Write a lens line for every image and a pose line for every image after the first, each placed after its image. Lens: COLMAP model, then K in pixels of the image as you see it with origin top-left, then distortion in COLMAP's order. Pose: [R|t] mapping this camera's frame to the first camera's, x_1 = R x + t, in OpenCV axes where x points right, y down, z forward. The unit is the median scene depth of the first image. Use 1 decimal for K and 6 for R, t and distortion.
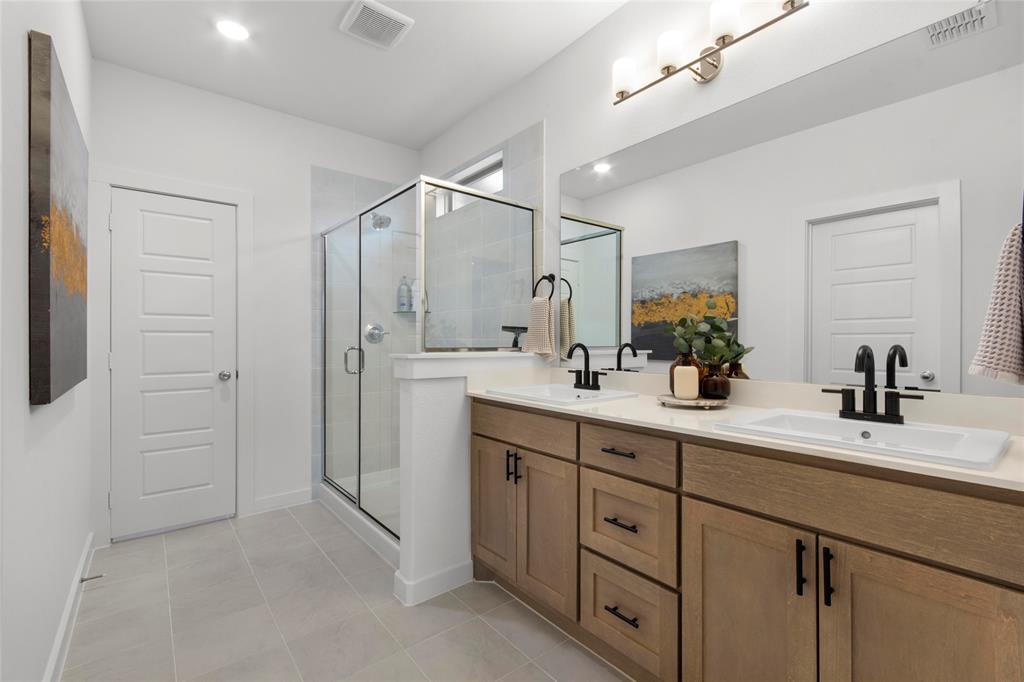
lens RADIAL K [[448.3, 0, 517.9], [0, 448.3, 340.5], [0, 0, 1]] dist [0.004334, -0.000251]
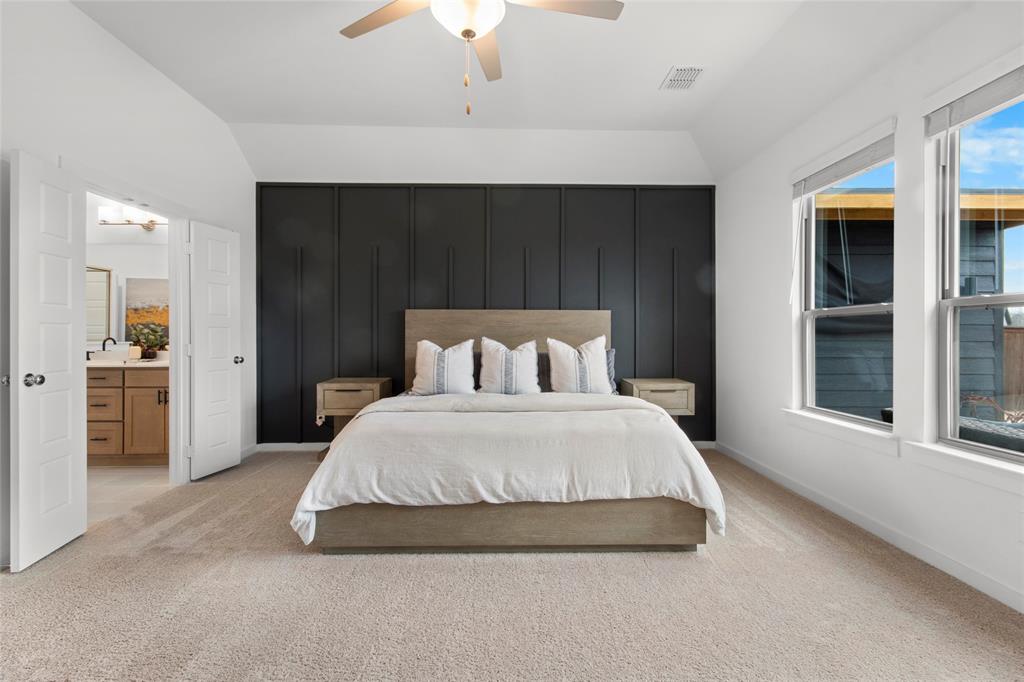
lens RADIAL K [[448.3, 0, 501.9], [0, 448.3, 337.0], [0, 0, 1]] dist [0.004334, -0.000251]
pose [[0.619917, 0.004625, 0.784654, -0.258809], [-0.003015, 0.999989, -0.003513, 0.005613], [-0.784662, -0.000187, 0.619924, -1.716502]]
